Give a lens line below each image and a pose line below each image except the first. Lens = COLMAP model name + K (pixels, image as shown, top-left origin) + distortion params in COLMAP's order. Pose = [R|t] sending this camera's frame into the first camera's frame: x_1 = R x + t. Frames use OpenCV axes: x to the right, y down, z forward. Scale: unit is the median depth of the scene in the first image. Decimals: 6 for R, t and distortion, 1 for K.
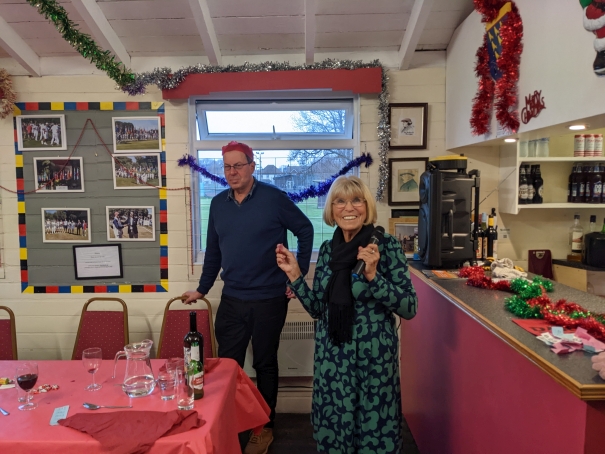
lens RADIAL K [[474.1, 0, 301.9], [0, 474.1, 234.9], [0, 0, 1]] dist [0.008388, -0.007598]
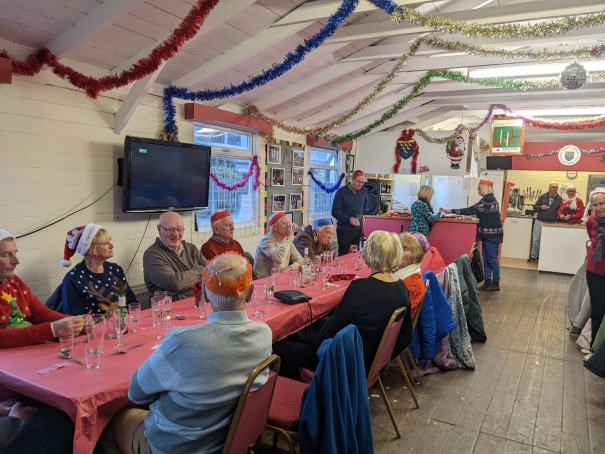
lens RADIAL K [[474.1, 0, 301.9], [0, 474.1, 234.9], [0, 0, 1]] dist [0.008388, -0.007598]
pose [[0.480637, -0.071307, 0.874015, -2.160587], [0.046041, 0.997366, 0.056052, 0.003686], [-0.875710, 0.013300, 0.482654, -0.006120]]
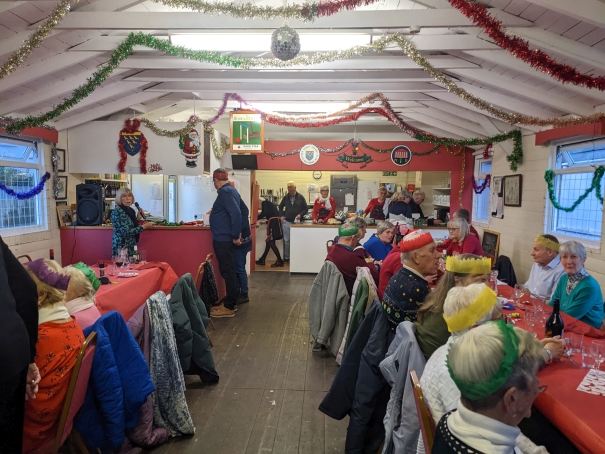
lens RADIAL K [[474.1, 0, 301.9], [0, 474.1, 234.9], [0, 0, 1]] dist [0.008388, -0.007598]
pose [[0.036089, -0.082041, 0.995975, -1.735989], [0.080146, 0.993652, 0.078946, 0.008815], [-0.996130, 0.076974, 0.042436, -0.075039]]
